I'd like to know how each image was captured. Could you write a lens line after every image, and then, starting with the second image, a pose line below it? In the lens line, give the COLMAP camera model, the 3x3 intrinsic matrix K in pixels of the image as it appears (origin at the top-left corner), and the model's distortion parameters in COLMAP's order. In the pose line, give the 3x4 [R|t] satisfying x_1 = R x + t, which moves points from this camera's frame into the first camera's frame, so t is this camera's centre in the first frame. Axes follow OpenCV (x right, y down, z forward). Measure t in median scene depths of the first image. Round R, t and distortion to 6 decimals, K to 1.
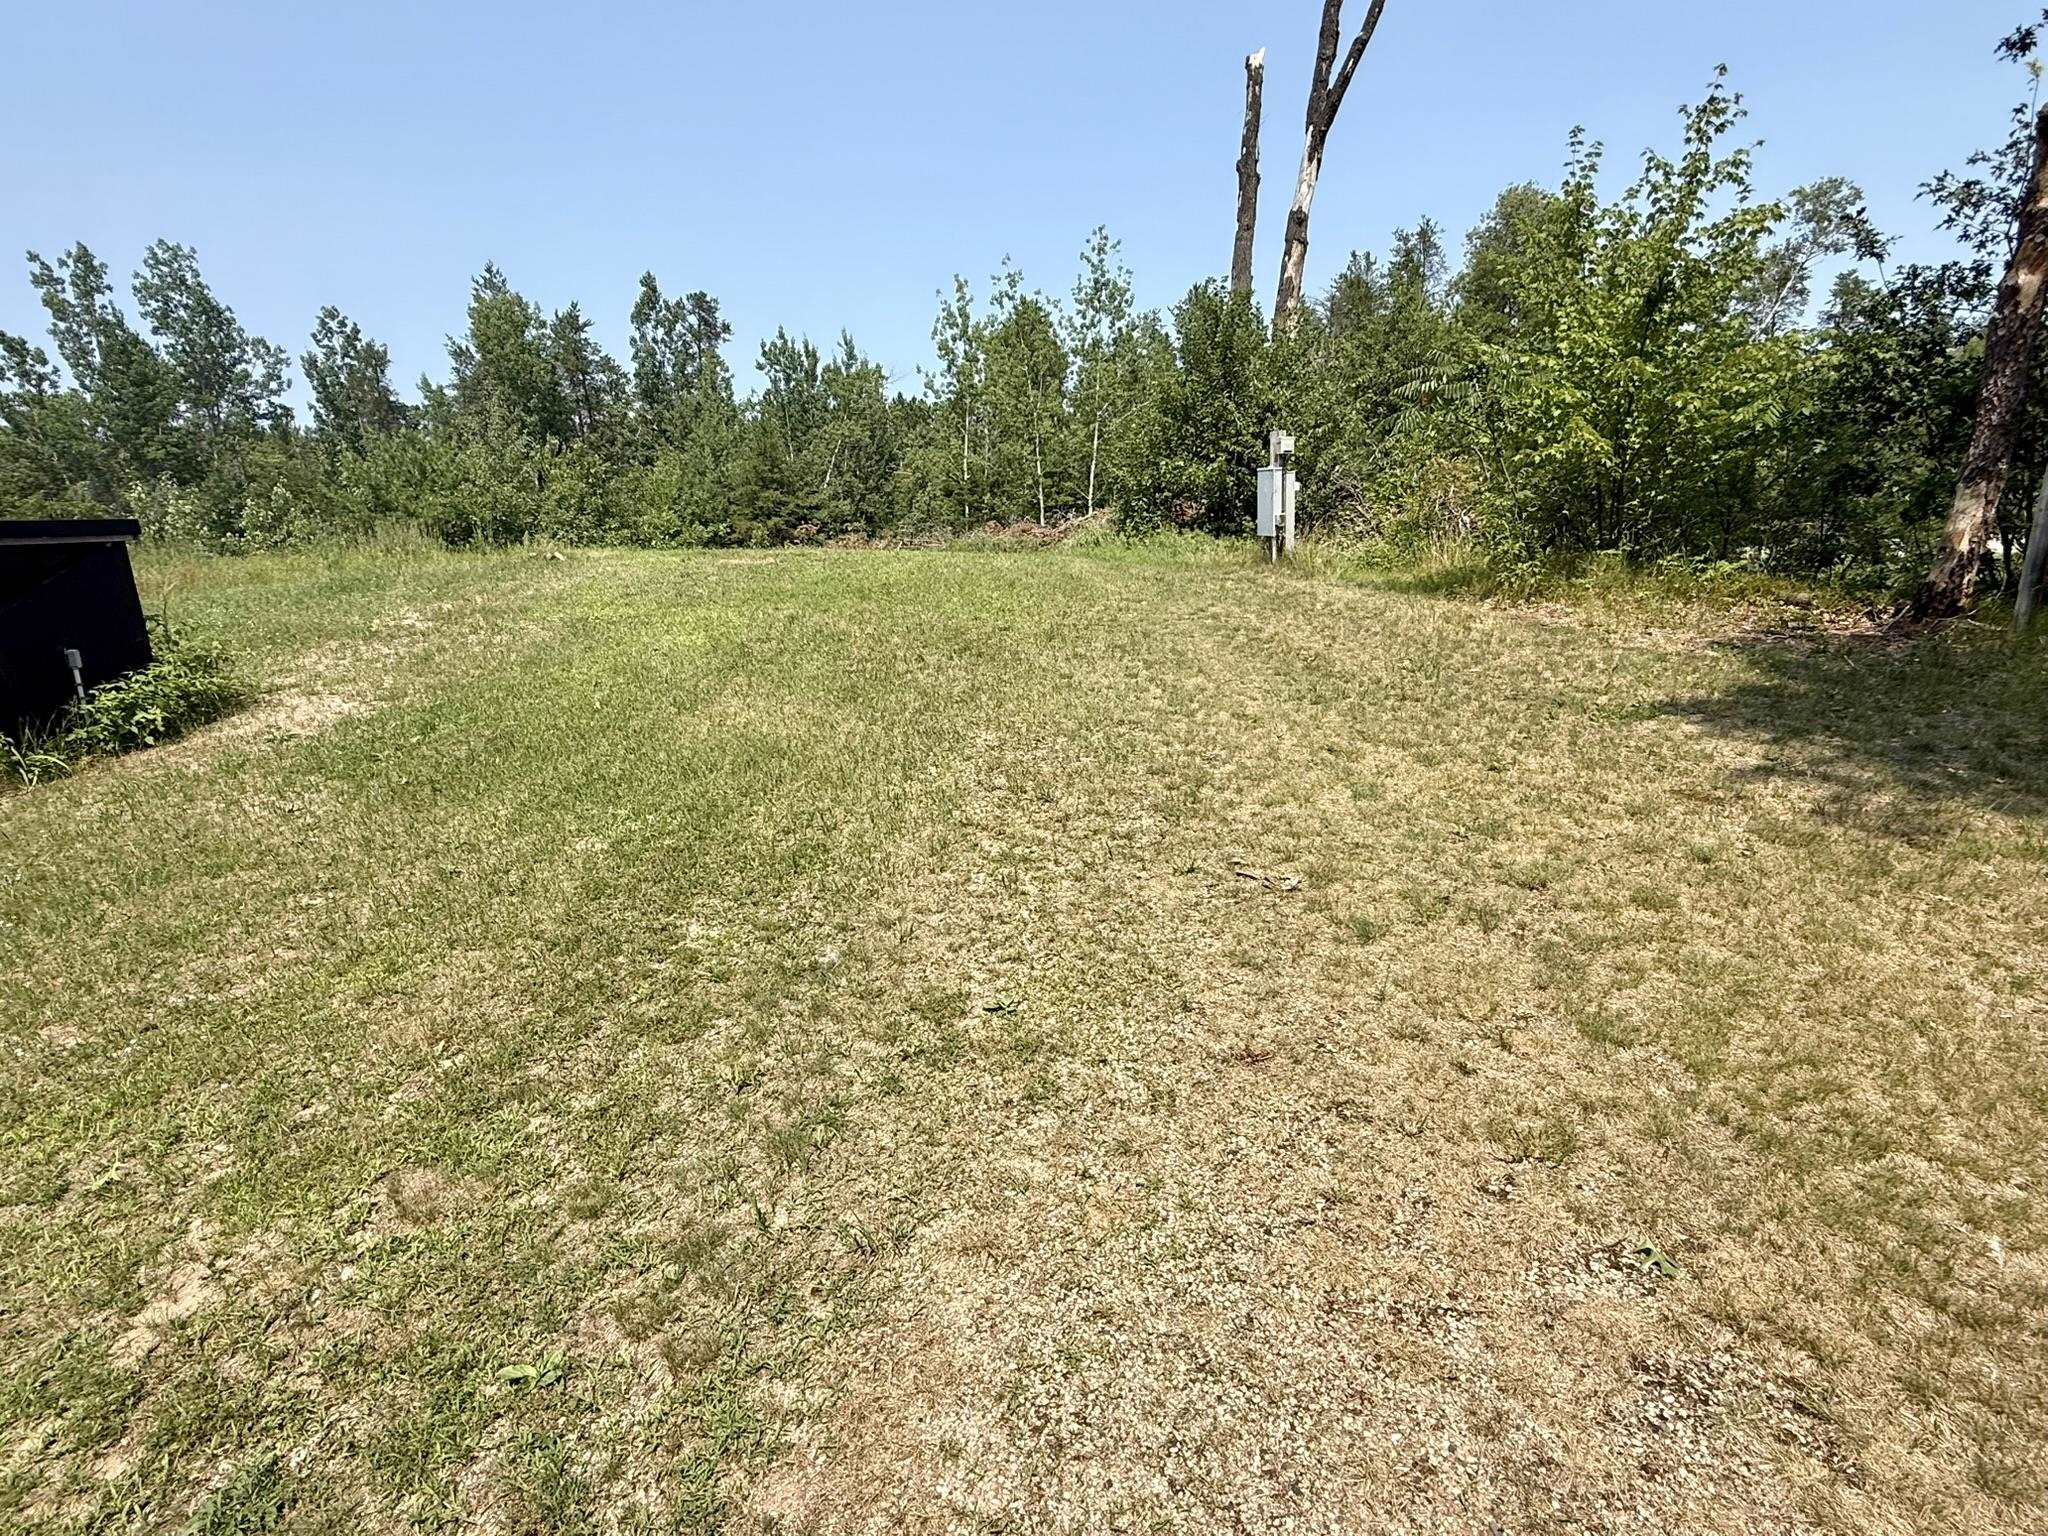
lens RADIAL K [[1078.9, 0, 1033.4], [0, 1078.9, 767.3], [0, 0, 1]] dist [-0.002802, 0.000308]
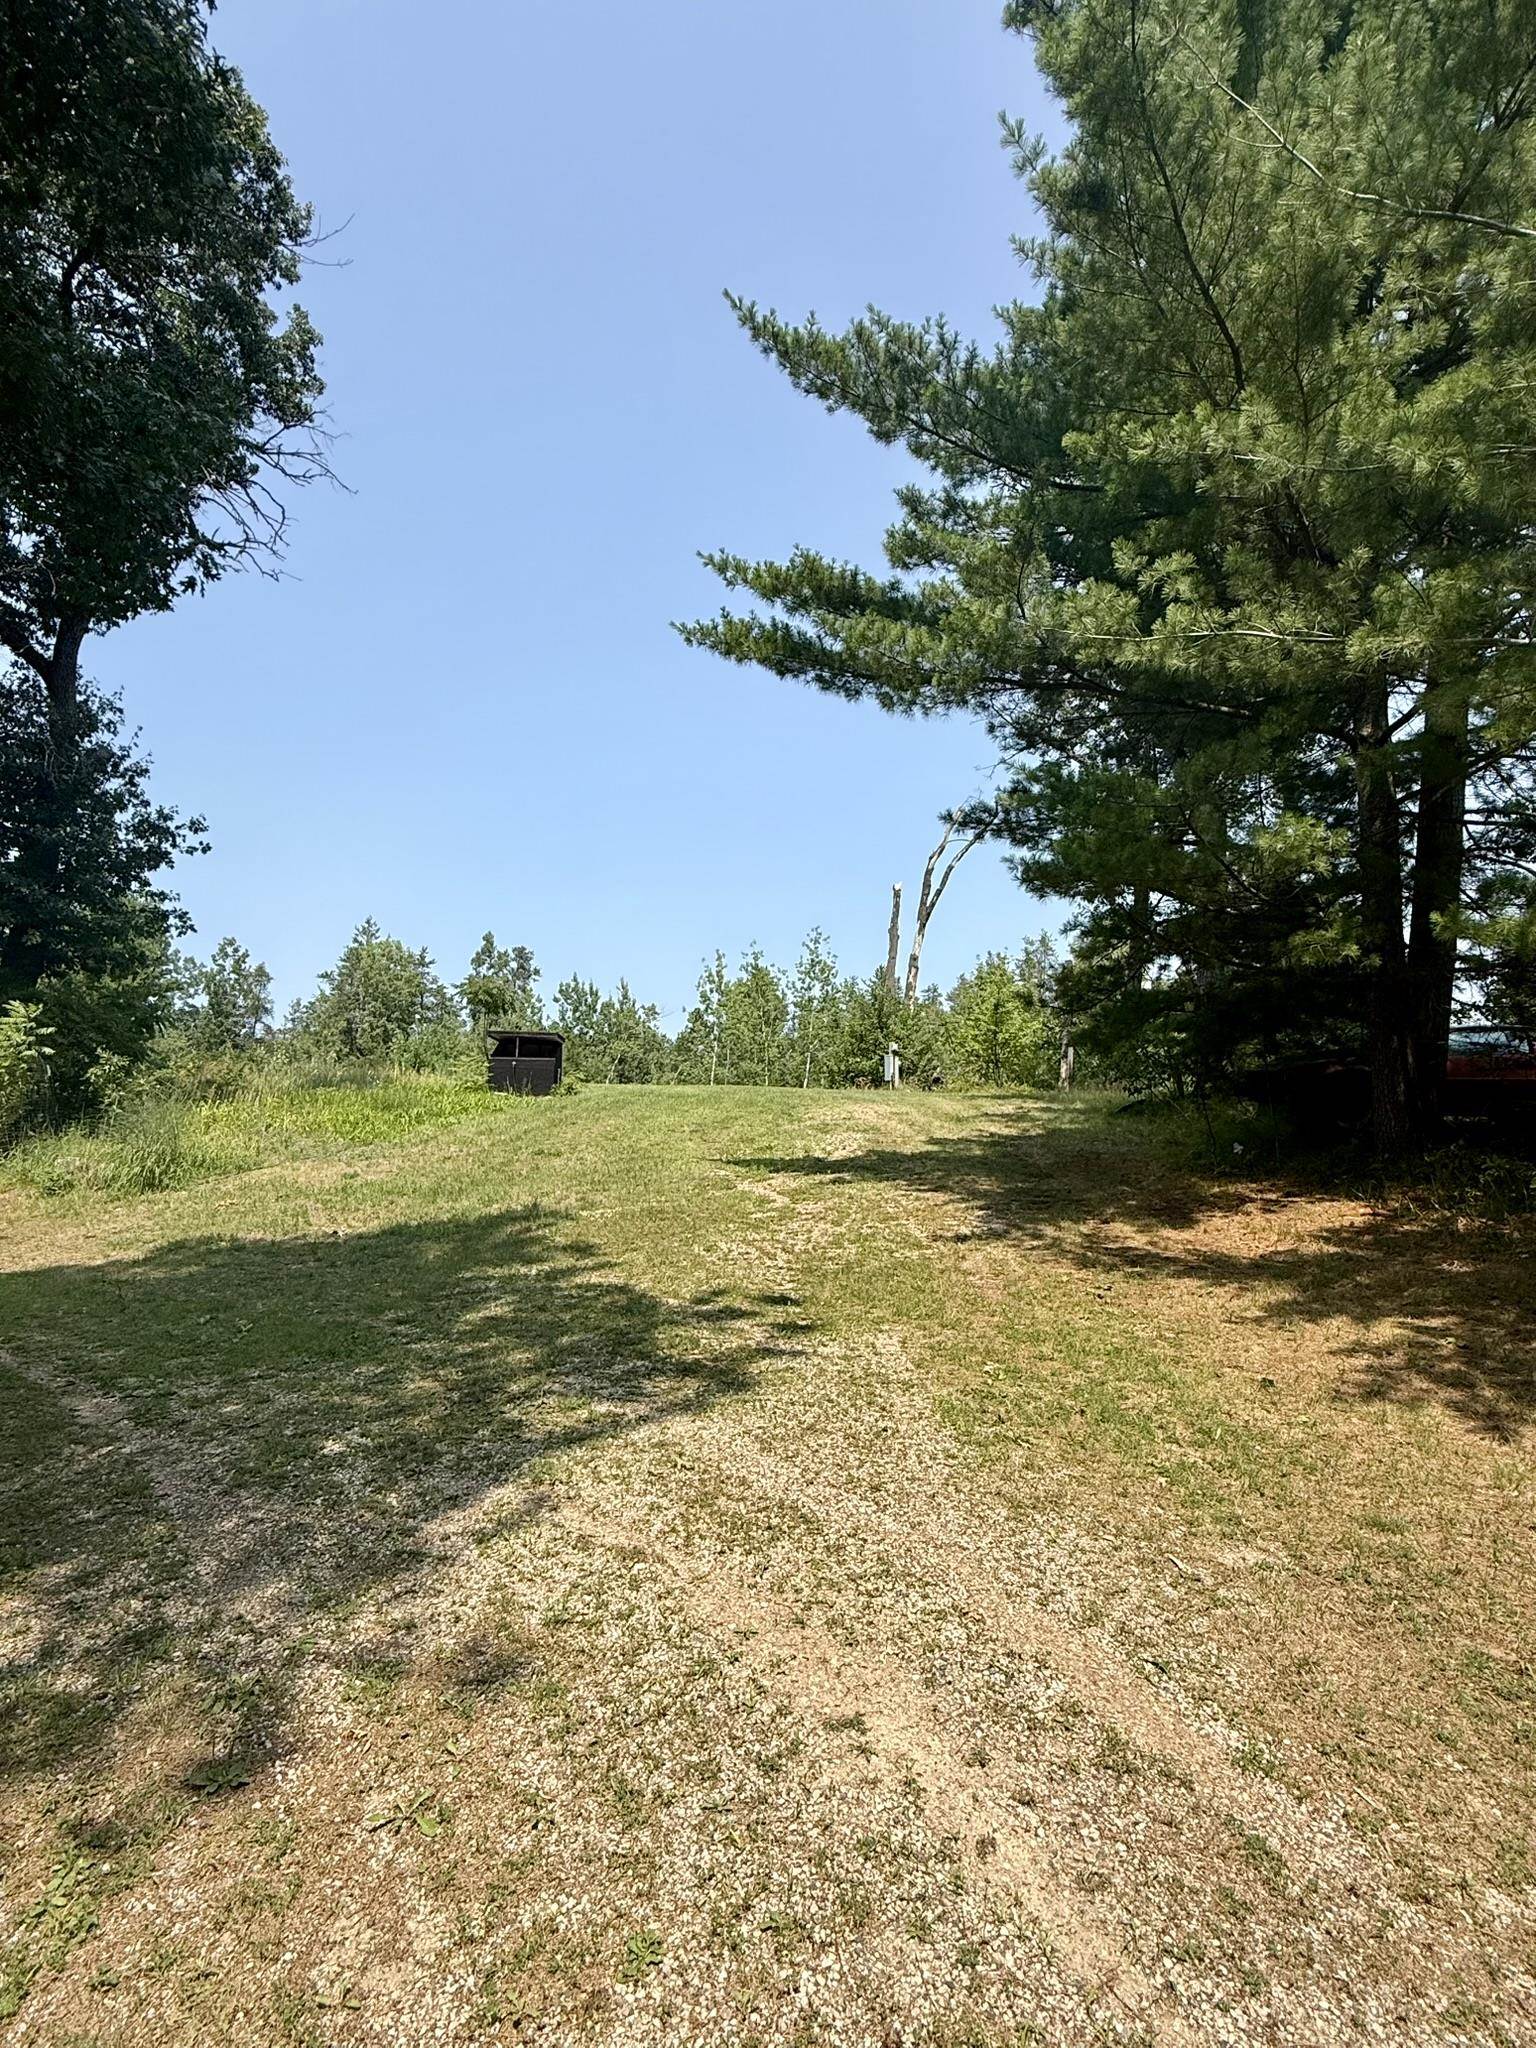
lens RADIAL K [[1078.9, 0, 767.3], [0, 1078.9, 1024.4], [0, 0, 1]] dist [-0.002802, 0.000308]
pose [[0.997883, 0.060066, 0.024951, -0.032557], [-0.048102, 0.939737, -0.338497, 0.123760], [-0.043779, 0.336580, 0.940636, -0.330557]]
